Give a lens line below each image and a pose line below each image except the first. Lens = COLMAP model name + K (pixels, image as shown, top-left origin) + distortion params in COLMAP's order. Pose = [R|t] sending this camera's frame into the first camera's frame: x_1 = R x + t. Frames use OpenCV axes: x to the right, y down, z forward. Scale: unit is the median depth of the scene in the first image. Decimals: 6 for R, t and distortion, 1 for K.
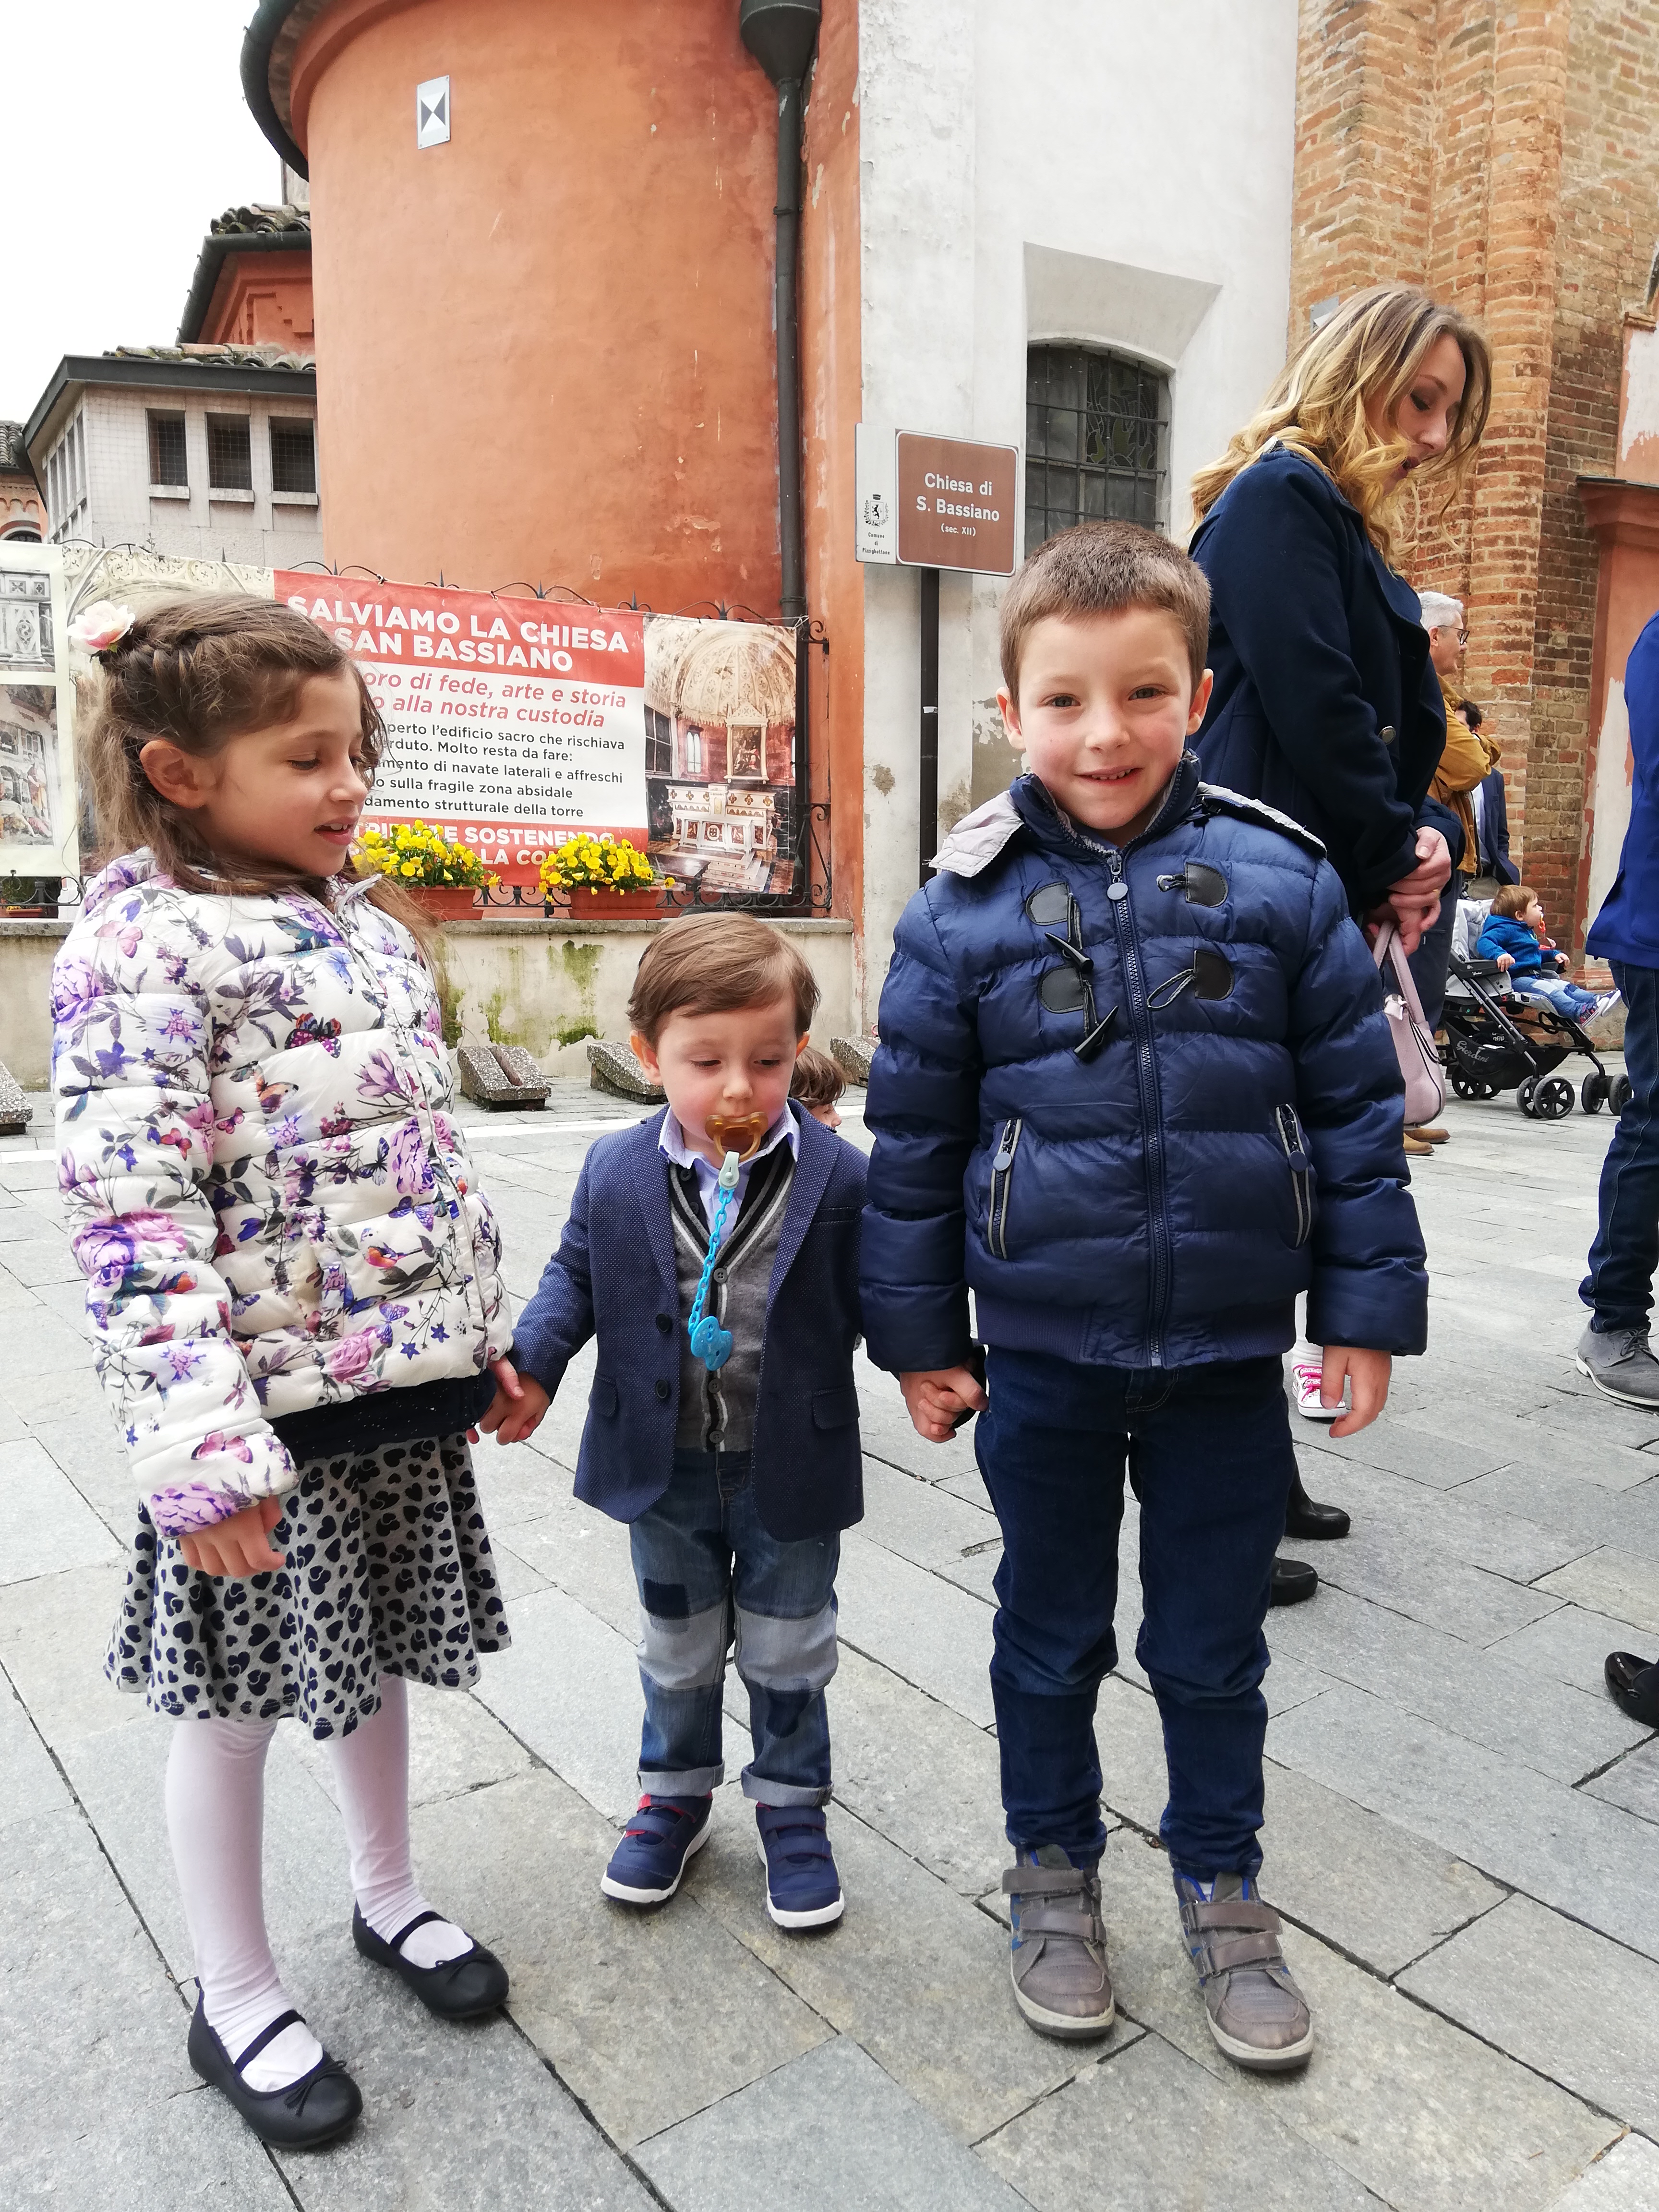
lens RADIAL K [[1649.9, 0, 832.2], [0, 1649.9, 1117.4], [0, 0, 1]] dist [0.065882, -0.091115]
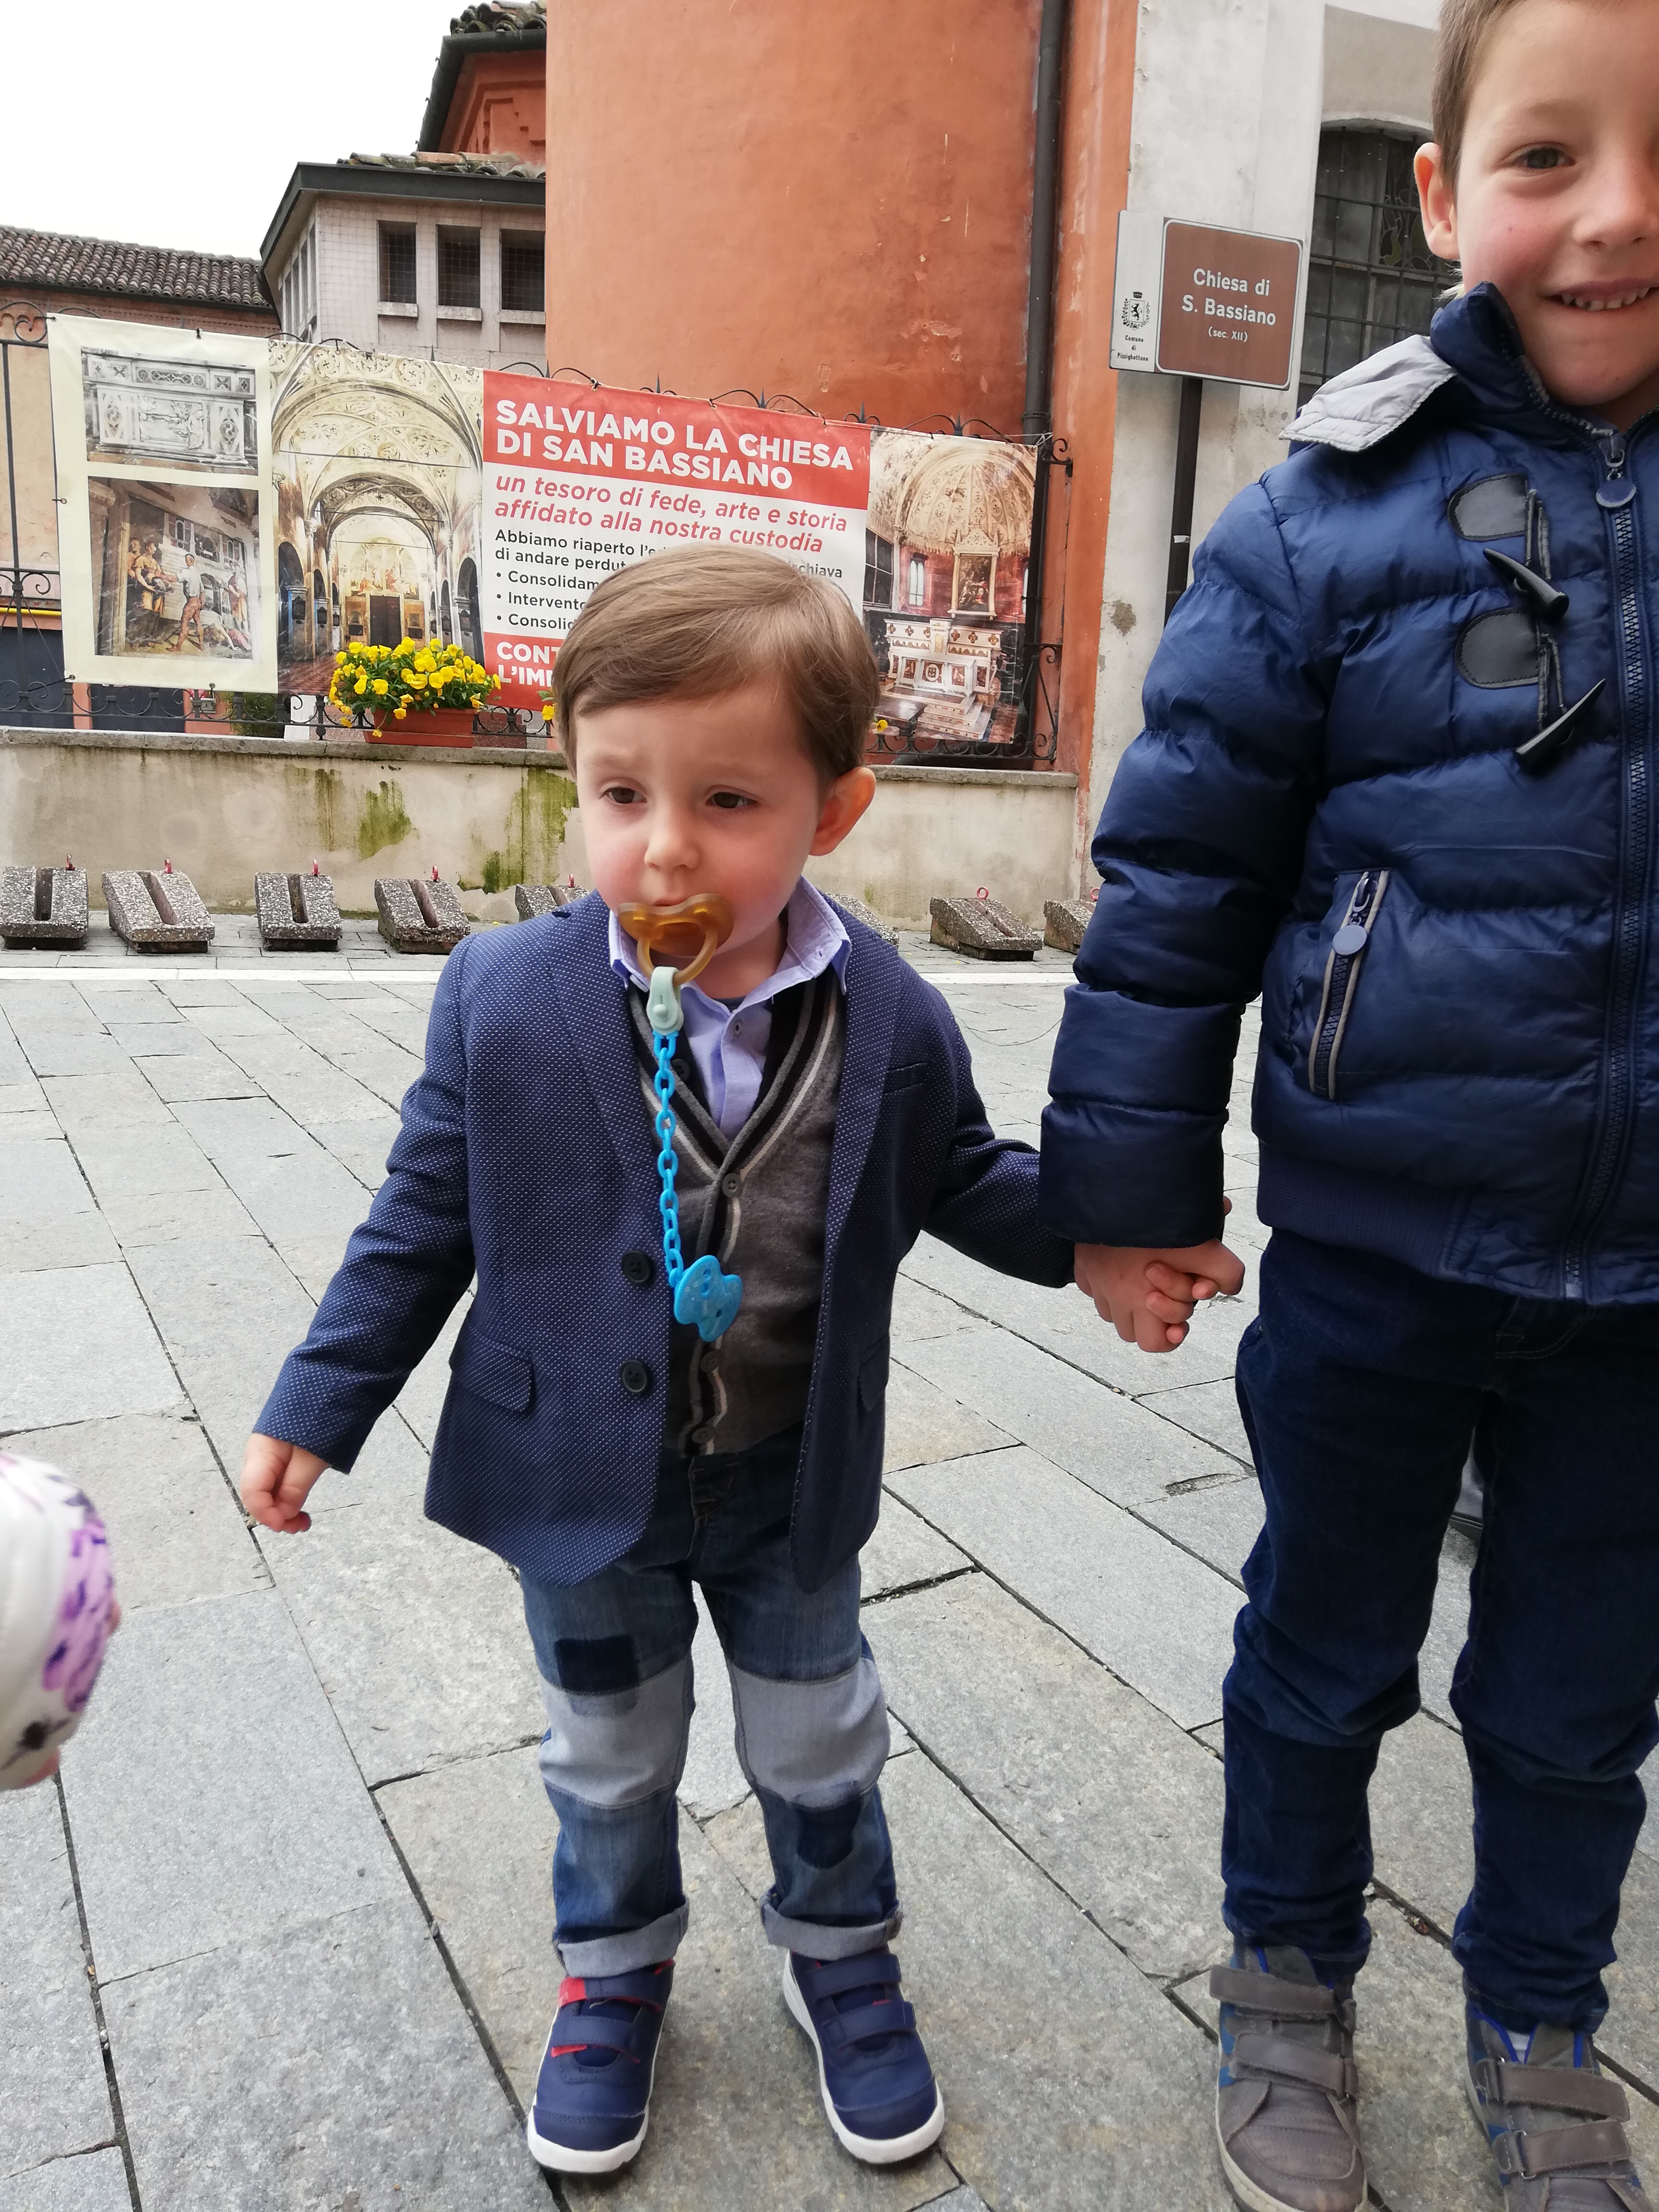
lens RADIAL K [[1649.9, 0, 820.6], [0, 1649.9, 1114.3], [0, 0, 1]] dist [0.065882, -0.091115]
pose [[0.989699, 0.062822, -0.128642, 0.001131], [-0.053588, 0.995815, 0.074030, 0.009079], [0.132754, -0.066374, 0.988924, 0.057068]]
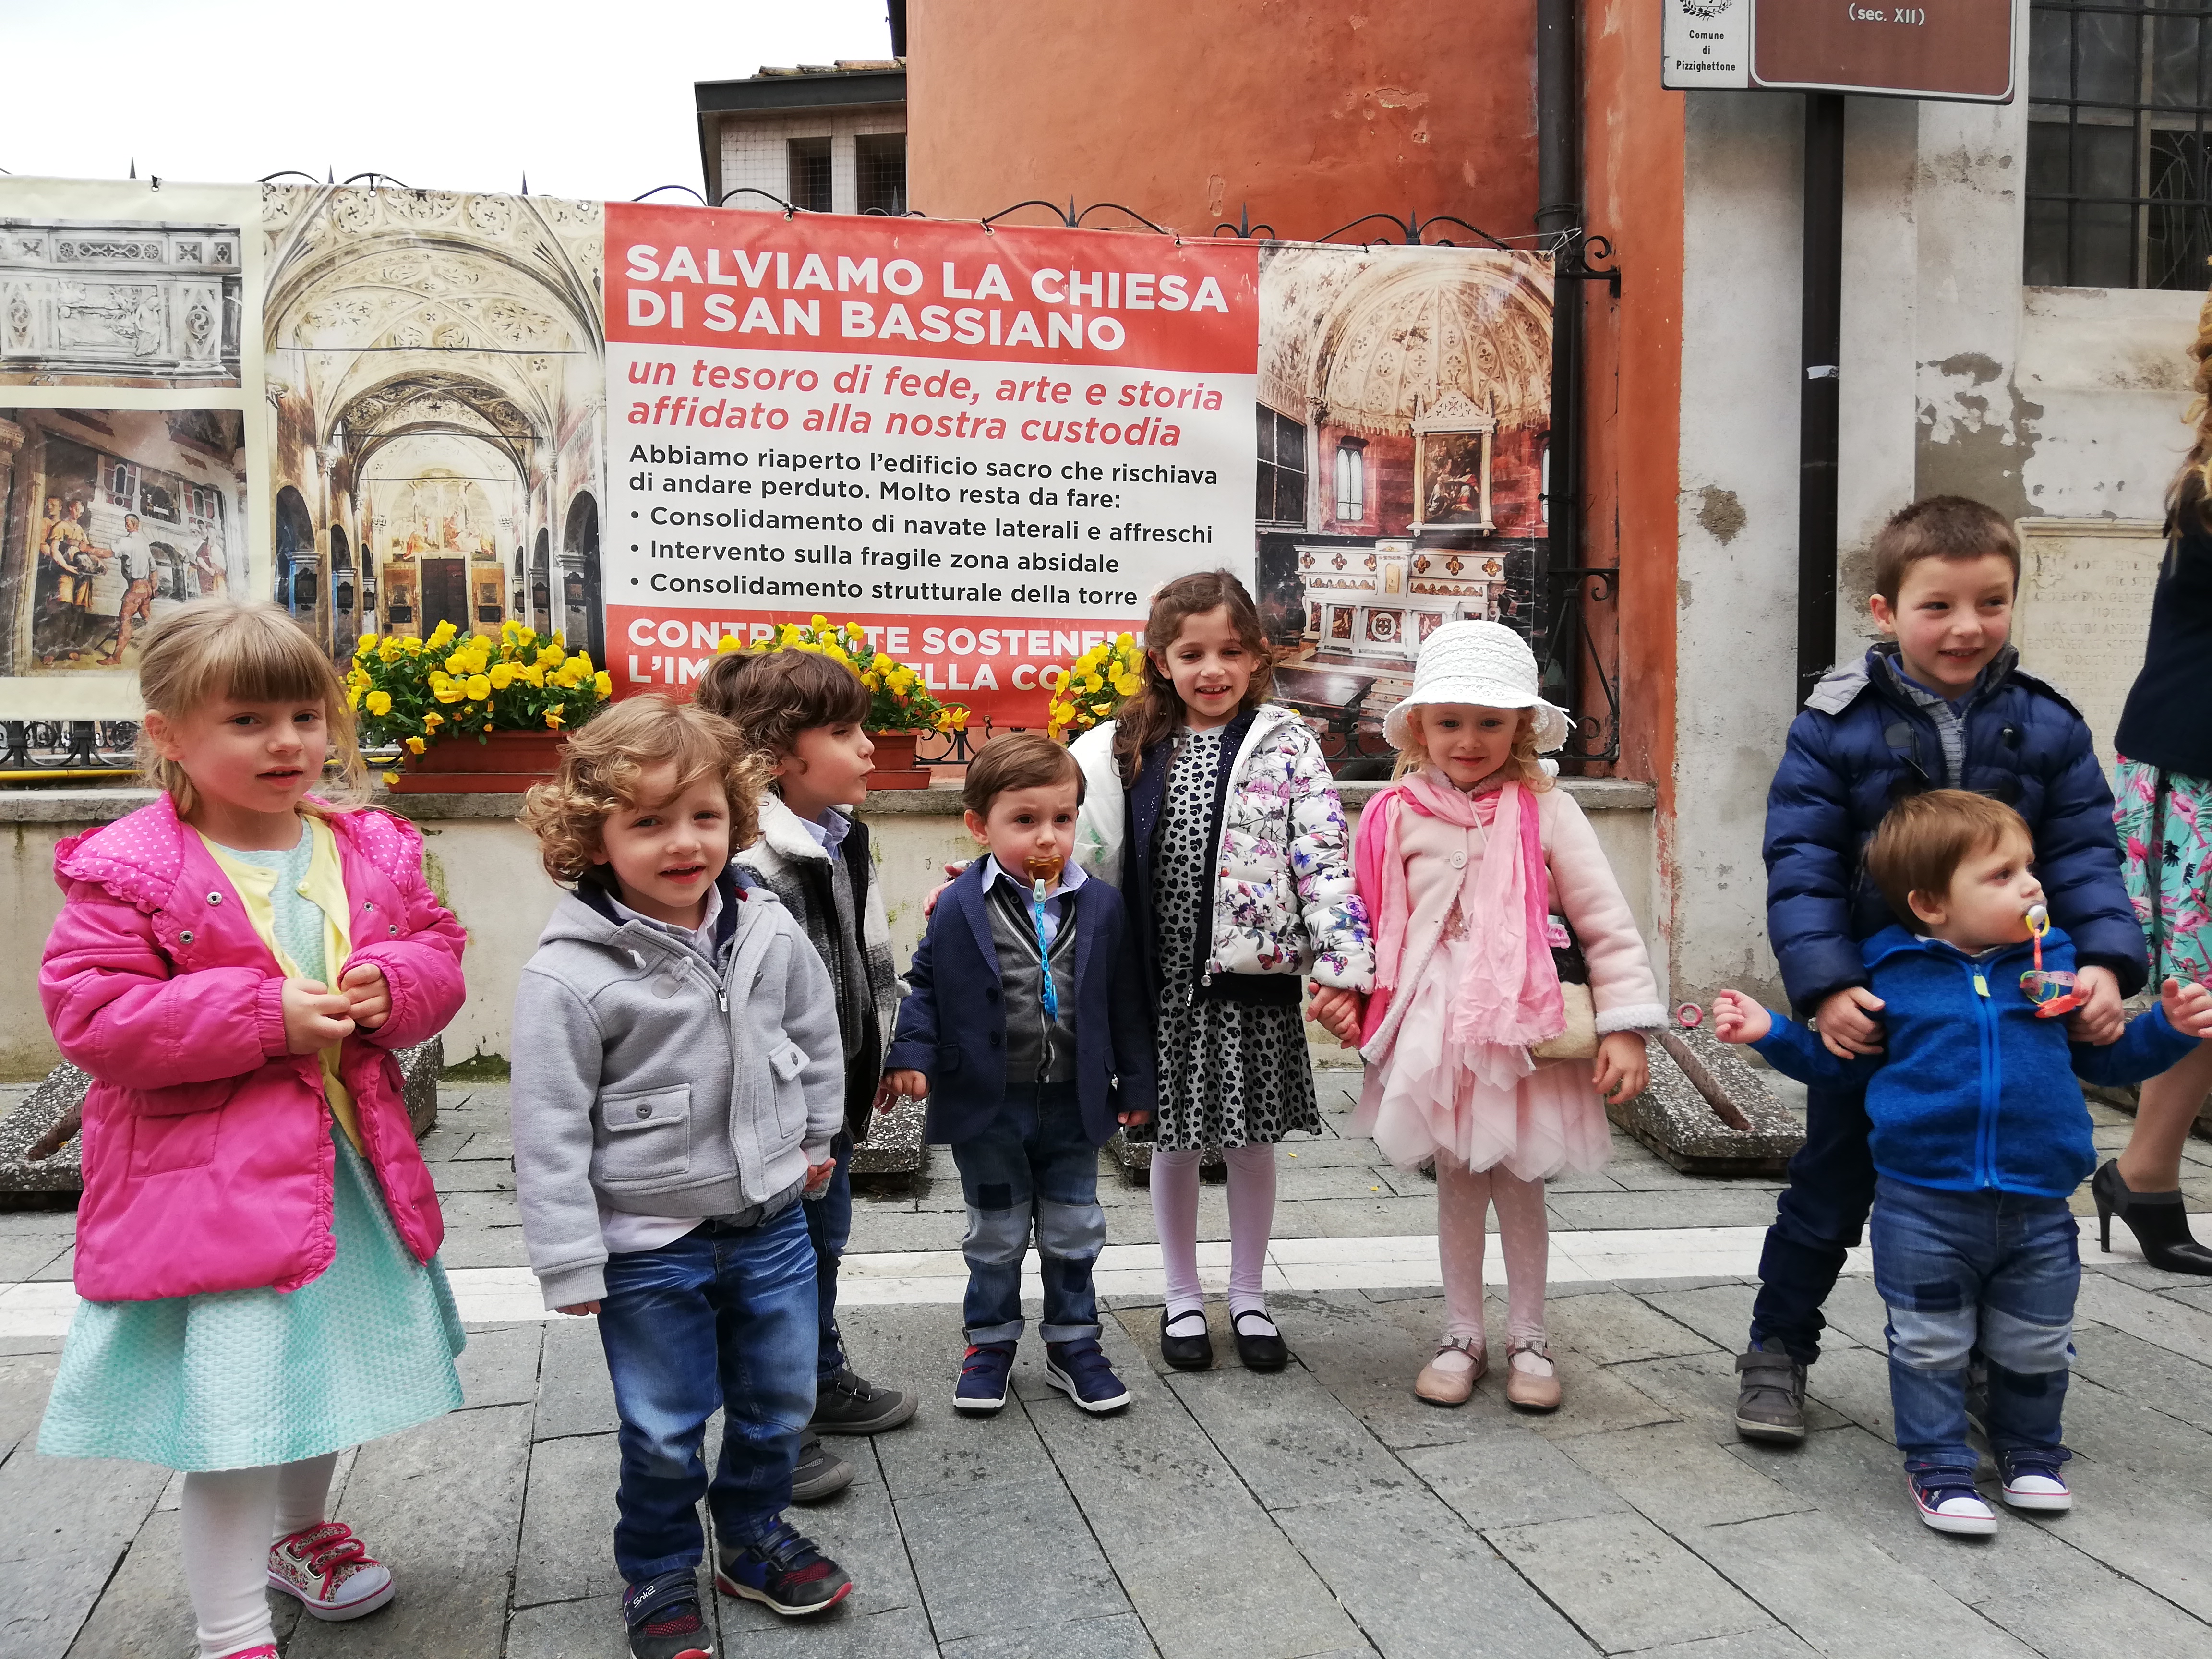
lens RADIAL K [[1649.9, 0, 1091.3], [0, 1649.9, 819.0], [0, 0, 1]] dist [0.065882, -0.091115]
pose [[0.929556, 0.016533, -0.368310, 0.042282], [-0.043635, 0.996906, -0.065380, -0.068980], [0.366089, 0.076846, 0.927401, 0.464194]]
